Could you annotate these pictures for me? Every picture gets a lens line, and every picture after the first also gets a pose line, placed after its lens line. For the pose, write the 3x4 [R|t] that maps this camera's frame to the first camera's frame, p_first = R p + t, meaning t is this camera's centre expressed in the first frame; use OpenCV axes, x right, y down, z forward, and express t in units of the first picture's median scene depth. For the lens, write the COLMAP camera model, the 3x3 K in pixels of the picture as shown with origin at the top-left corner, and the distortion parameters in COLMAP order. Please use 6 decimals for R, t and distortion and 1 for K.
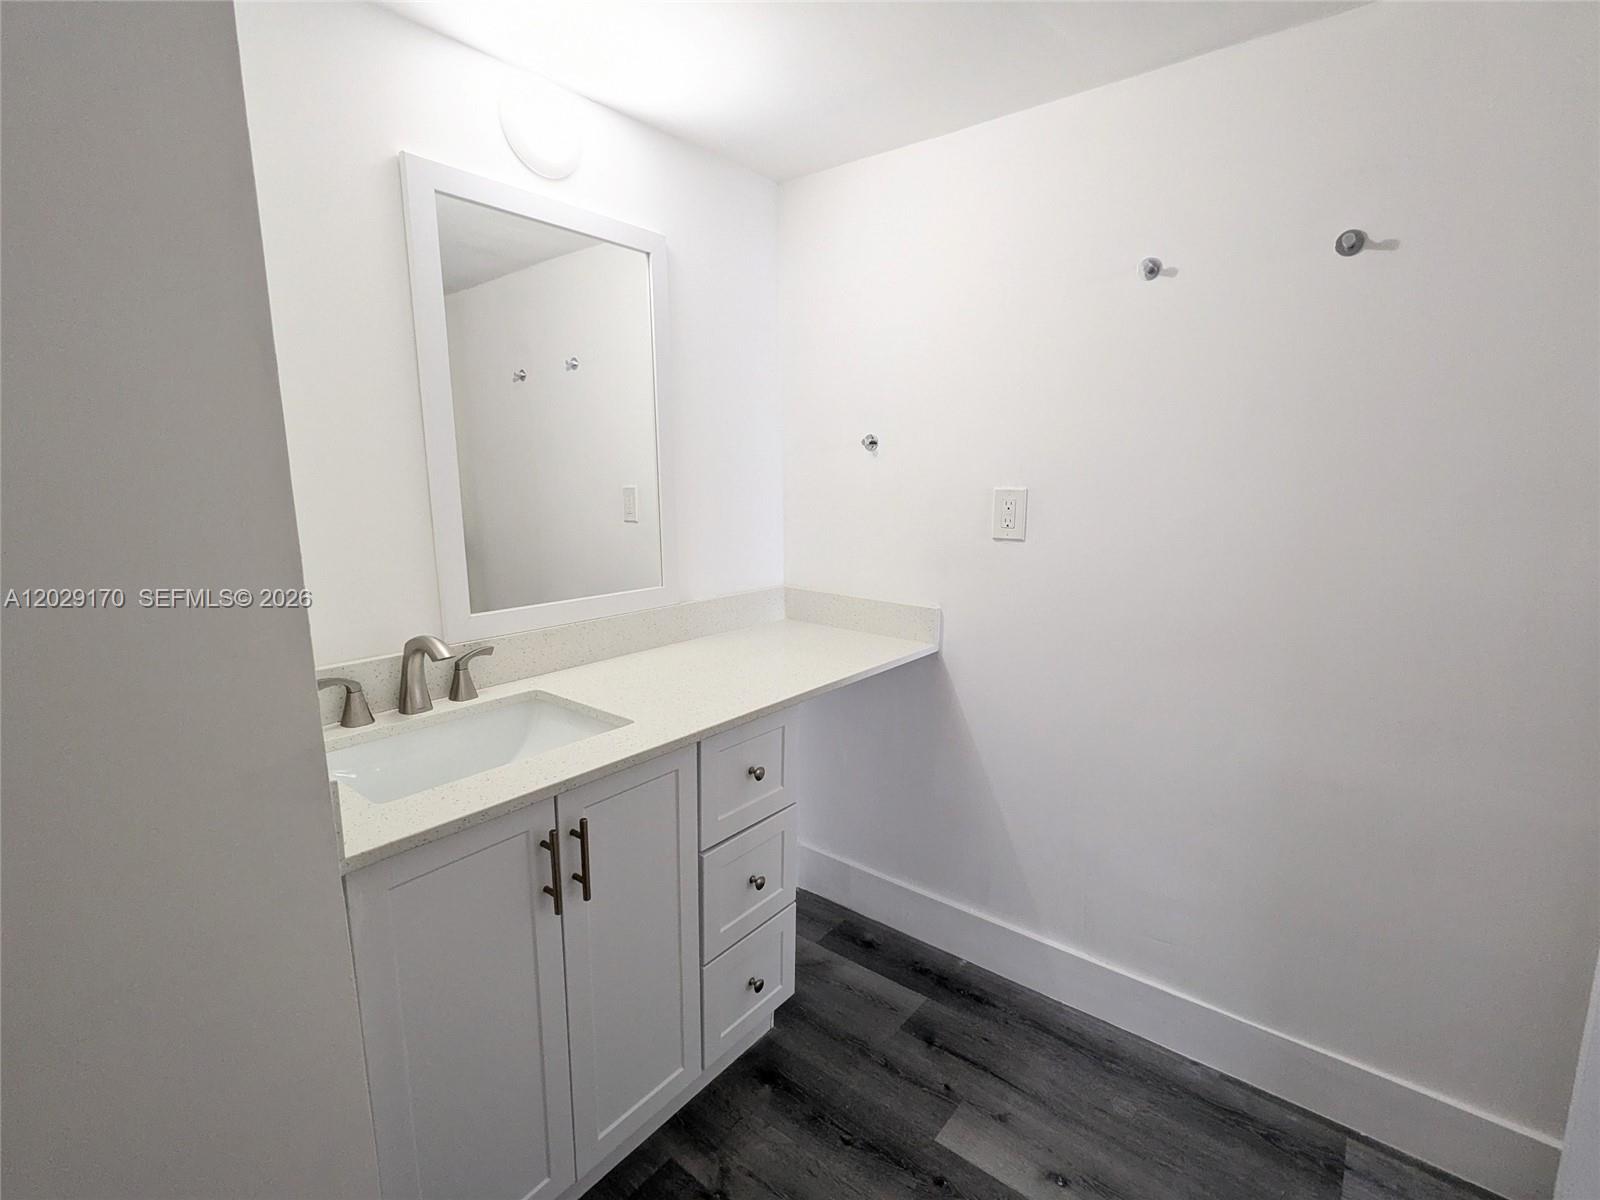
lens RADIAL K [[755.1, 0, 802.1], [0, 755.1, 608.9], [0, 0, 1]] dist [-0.003977, 0.002587]
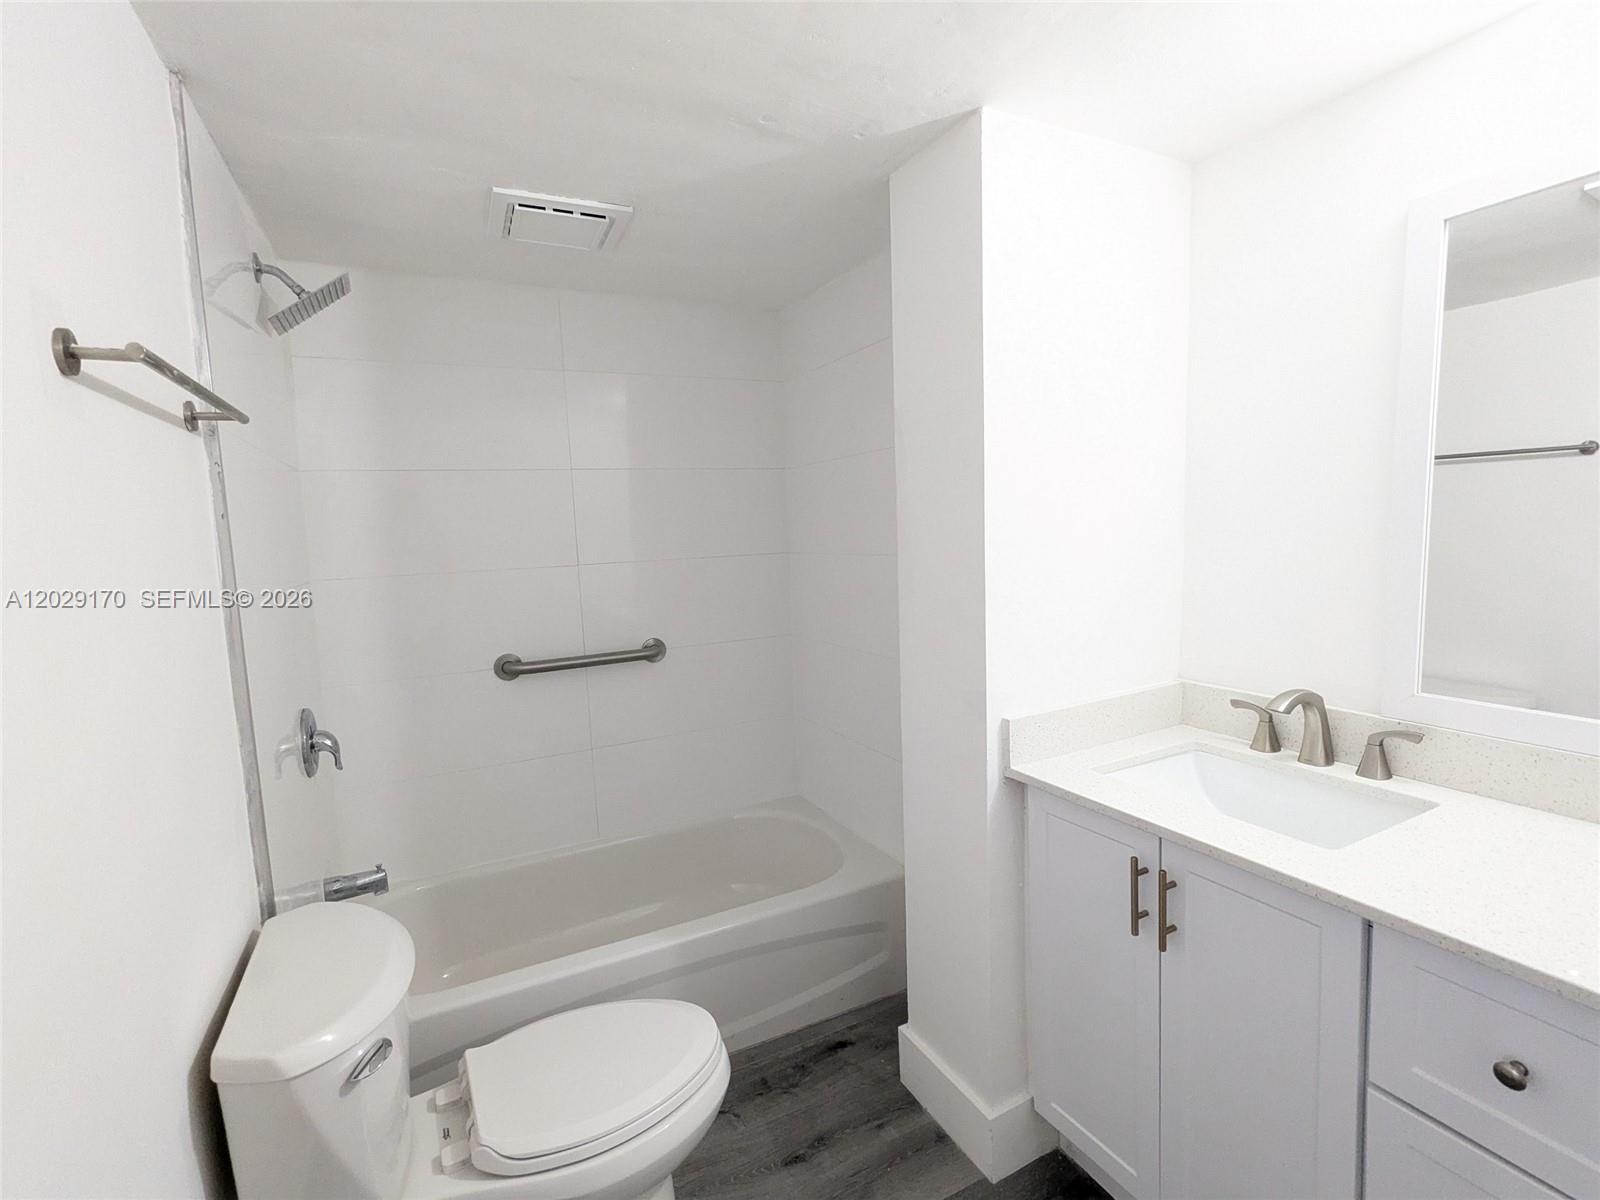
lens RADIAL K [[755.1, 0, 802.1], [0, 755.1, 608.9], [0, 0, 1]] dist [-0.003977, 0.002587]
pose [[-0.417627, 0.109958, -0.901941, 0.657341], [-0.128154, 0.975599, 0.178277, -0.157034], [0.899536, 0.190040, -0.393345, 0.726364]]
